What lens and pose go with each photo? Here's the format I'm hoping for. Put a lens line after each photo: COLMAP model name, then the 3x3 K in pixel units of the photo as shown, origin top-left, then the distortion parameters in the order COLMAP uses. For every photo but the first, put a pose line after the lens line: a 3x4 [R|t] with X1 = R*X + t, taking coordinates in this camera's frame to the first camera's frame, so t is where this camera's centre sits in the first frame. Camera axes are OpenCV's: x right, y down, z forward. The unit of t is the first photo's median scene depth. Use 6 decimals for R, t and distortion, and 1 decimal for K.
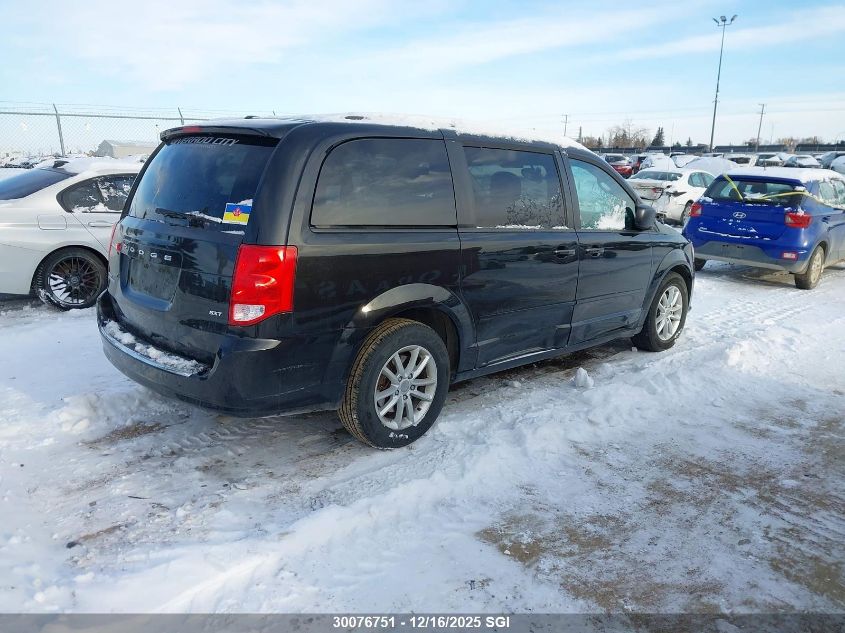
lens RADIAL K [[672.6, 0, 422.5], [0, 672.6, 316.5], [0, 0, 1]] dist [0.015731, 0.004855]
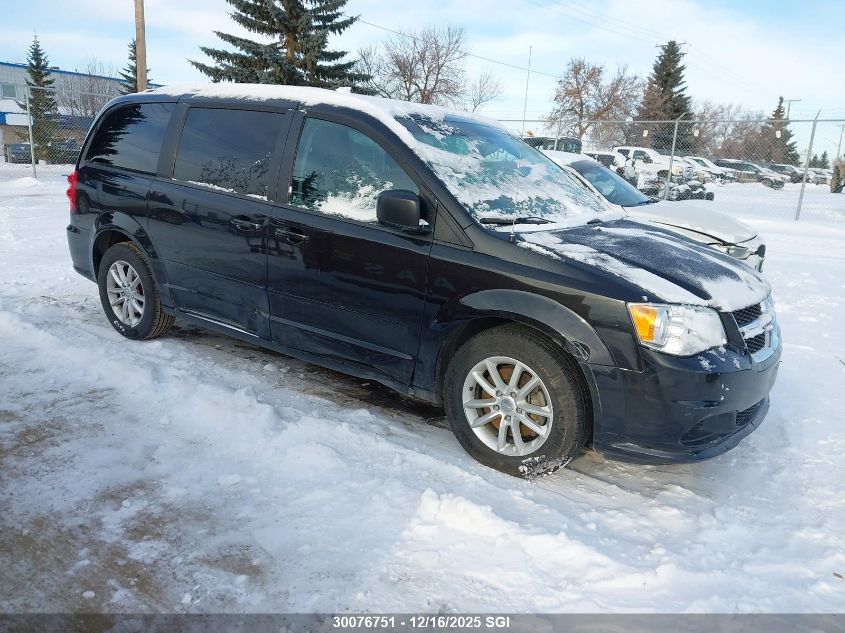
lens RADIAL K [[672.6, 0, 422.5], [0, 672.6, 316.5], [0, 0, 1]] dist [0.015731, 0.004855]
pose [[0.167920, 0.243762, -0.955187, 1.123603], [-0.257632, 0.946123, 0.196158, -0.214016], [0.951540, 0.213148, 0.221674, 1.056053]]
